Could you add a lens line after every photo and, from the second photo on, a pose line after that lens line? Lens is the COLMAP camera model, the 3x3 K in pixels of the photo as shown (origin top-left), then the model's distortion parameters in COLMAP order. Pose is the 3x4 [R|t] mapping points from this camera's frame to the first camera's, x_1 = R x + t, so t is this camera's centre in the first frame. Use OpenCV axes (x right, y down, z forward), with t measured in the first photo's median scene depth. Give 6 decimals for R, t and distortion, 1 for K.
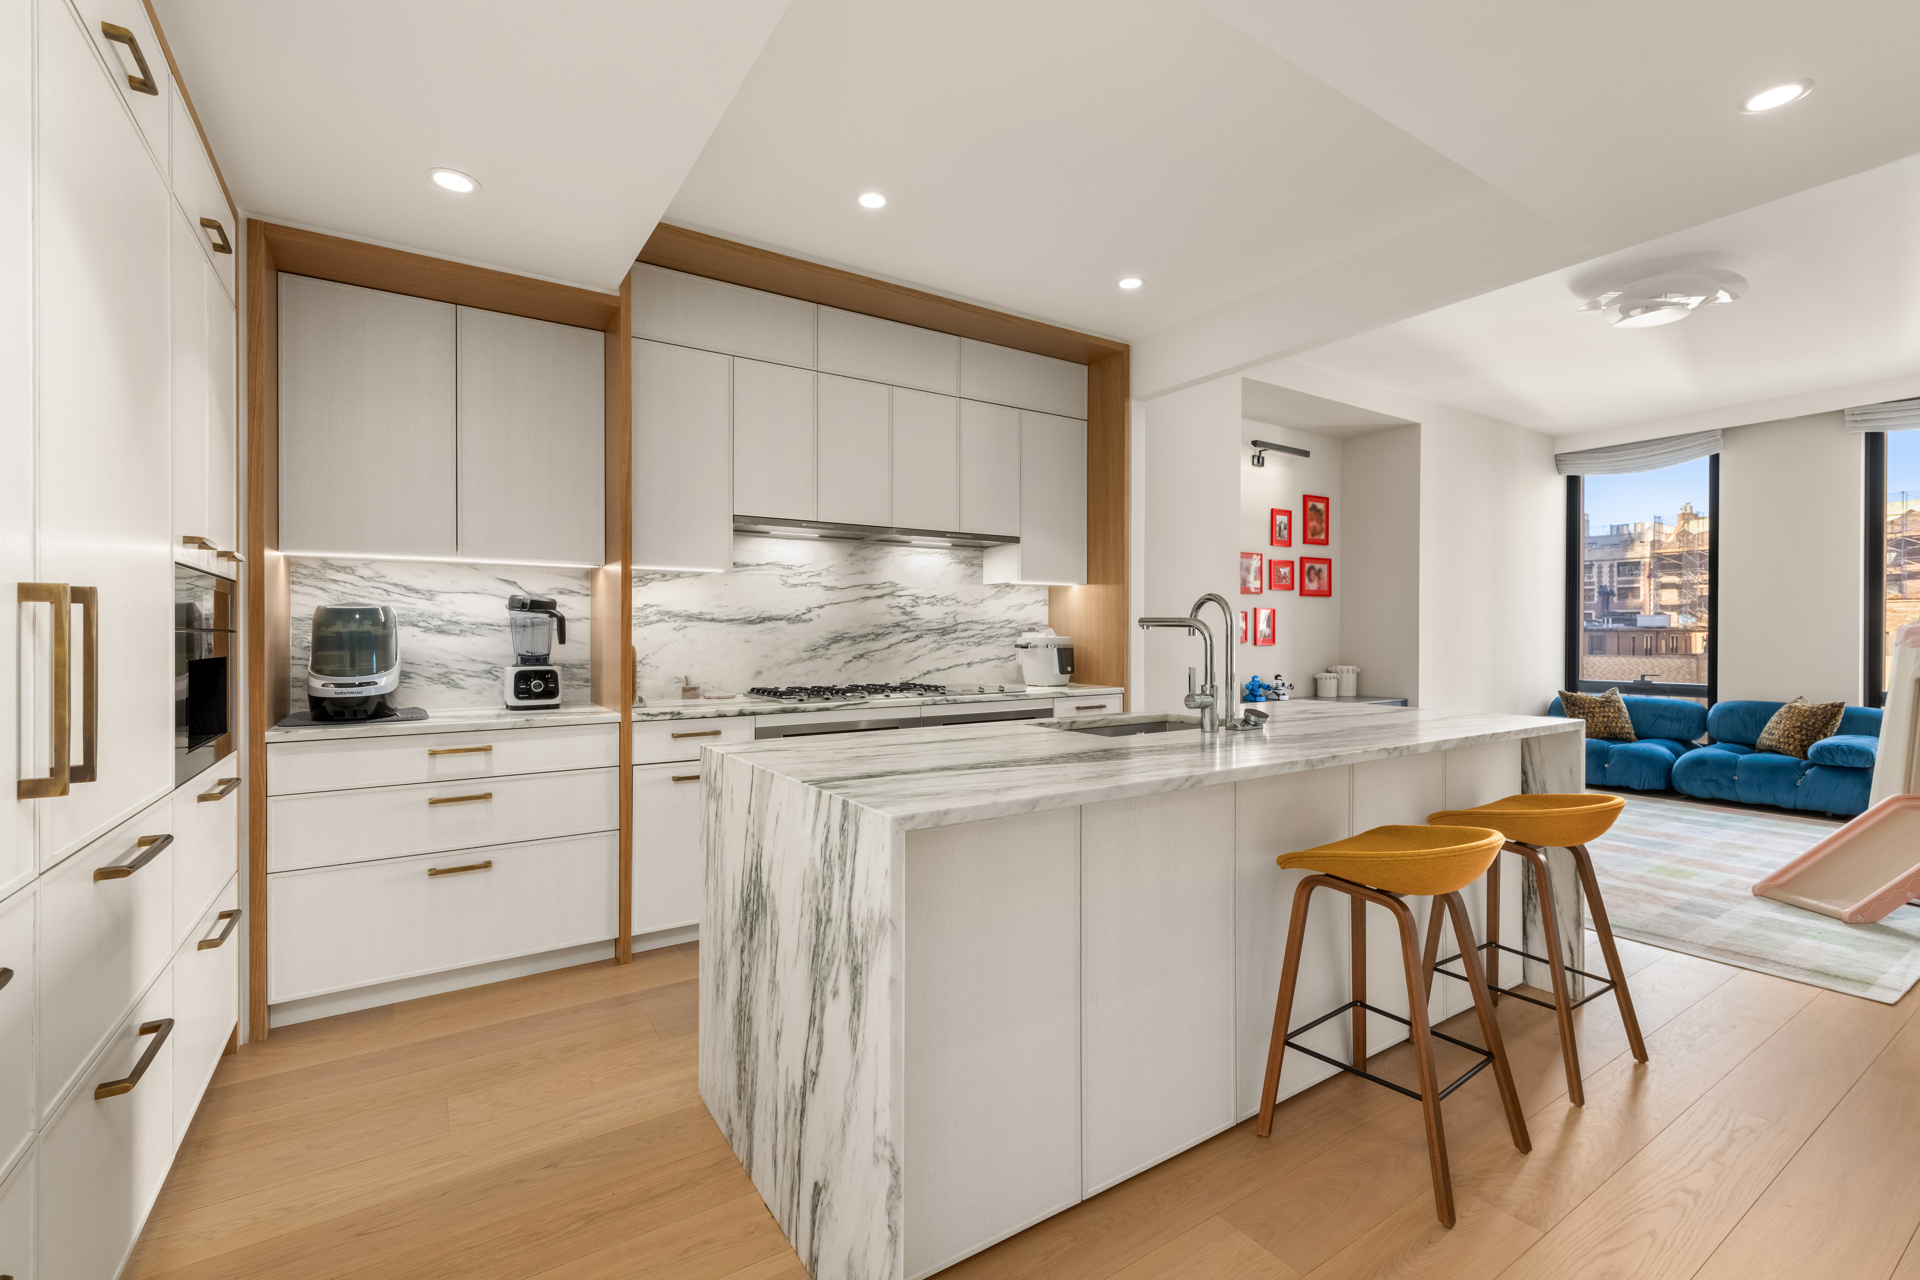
lens RADIAL K [[881.7, 0, 964.6], [0, 881.7, 638.1], [0, 0, 1]] dist [0.005250, 0.000577]
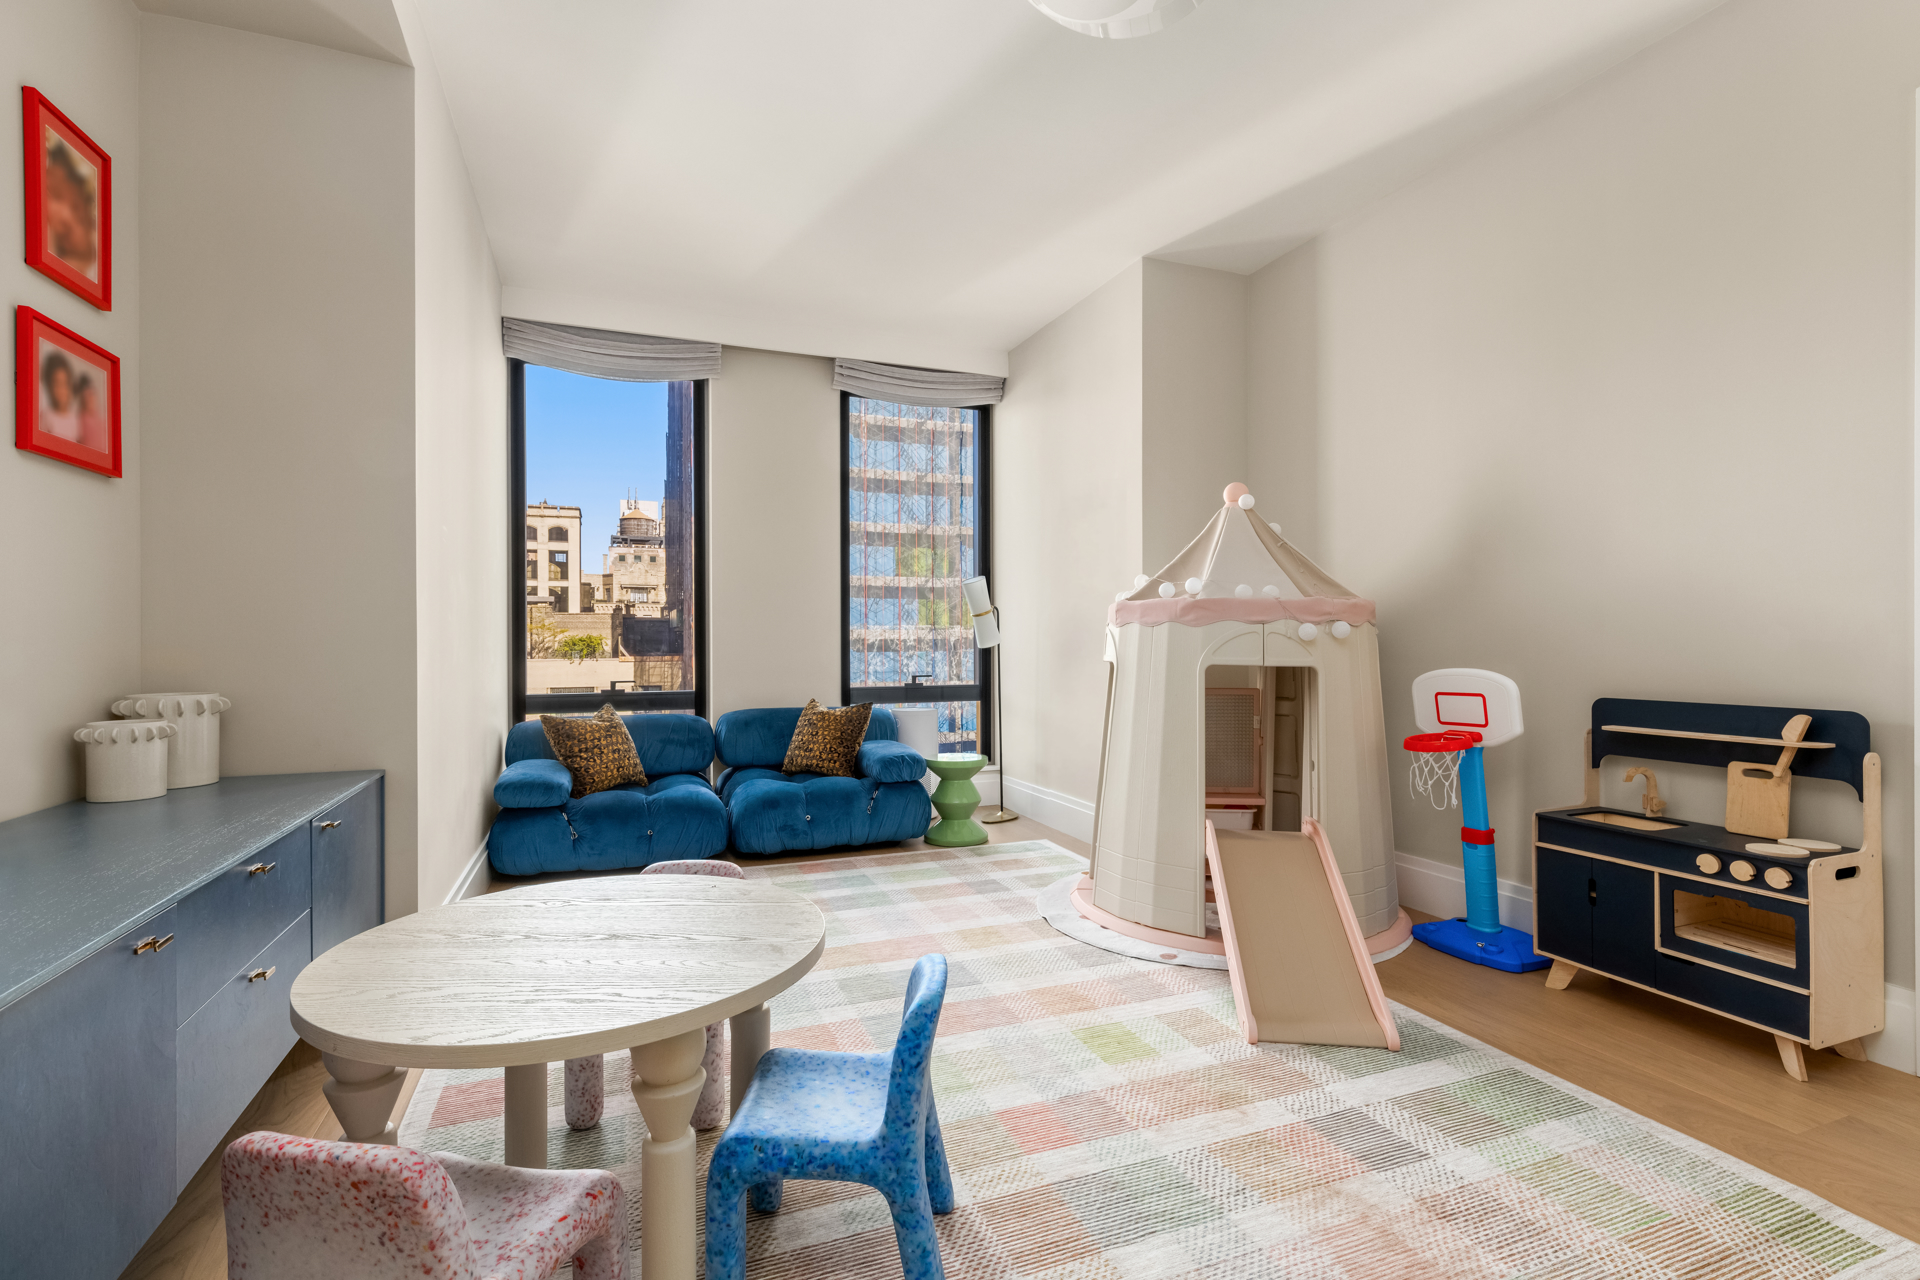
lens RADIAL K [[881.8, 0, 961.8], [0, 881.8, 642.7], [0, 0, 1]] dist [0.002869, 0.000276]
pose [[0.176072, -0.001952, 0.984375, 0.159388], [0.007800, 0.999969, 0.000588, 0.014260], [-0.984346, 0.007575, 0.176082, 0.656999]]
